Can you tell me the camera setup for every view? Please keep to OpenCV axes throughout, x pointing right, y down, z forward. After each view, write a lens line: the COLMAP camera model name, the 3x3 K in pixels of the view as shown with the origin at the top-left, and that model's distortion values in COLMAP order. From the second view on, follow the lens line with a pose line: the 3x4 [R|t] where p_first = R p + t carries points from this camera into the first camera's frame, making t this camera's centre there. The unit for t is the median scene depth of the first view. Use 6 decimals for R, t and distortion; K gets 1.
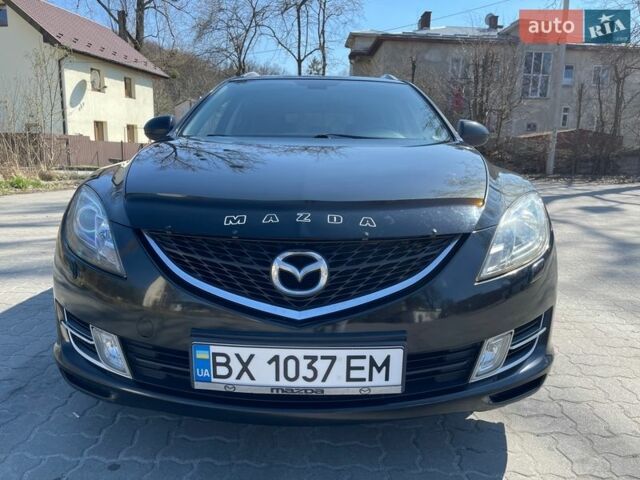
lens RADIAL K [[480.0, 0, 320.0], [0, 480.0, 240.0], [0, 0, 1]] dist [0.071018, -0.079980]
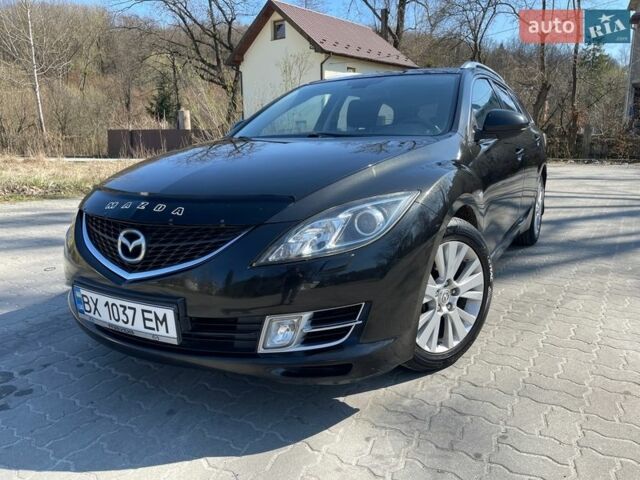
lens RADIAL K [[480.0, 0, 320.0], [0, 480.0, 240.0], [0, 0, 1]] dist [0.071018, -0.079980]
pose [[0.866453, 0.078218, -0.493093, 1.103593], [-0.065584, 0.996925, 0.042897, -0.042384], [0.494932, -0.004829, 0.868918, 0.064851]]
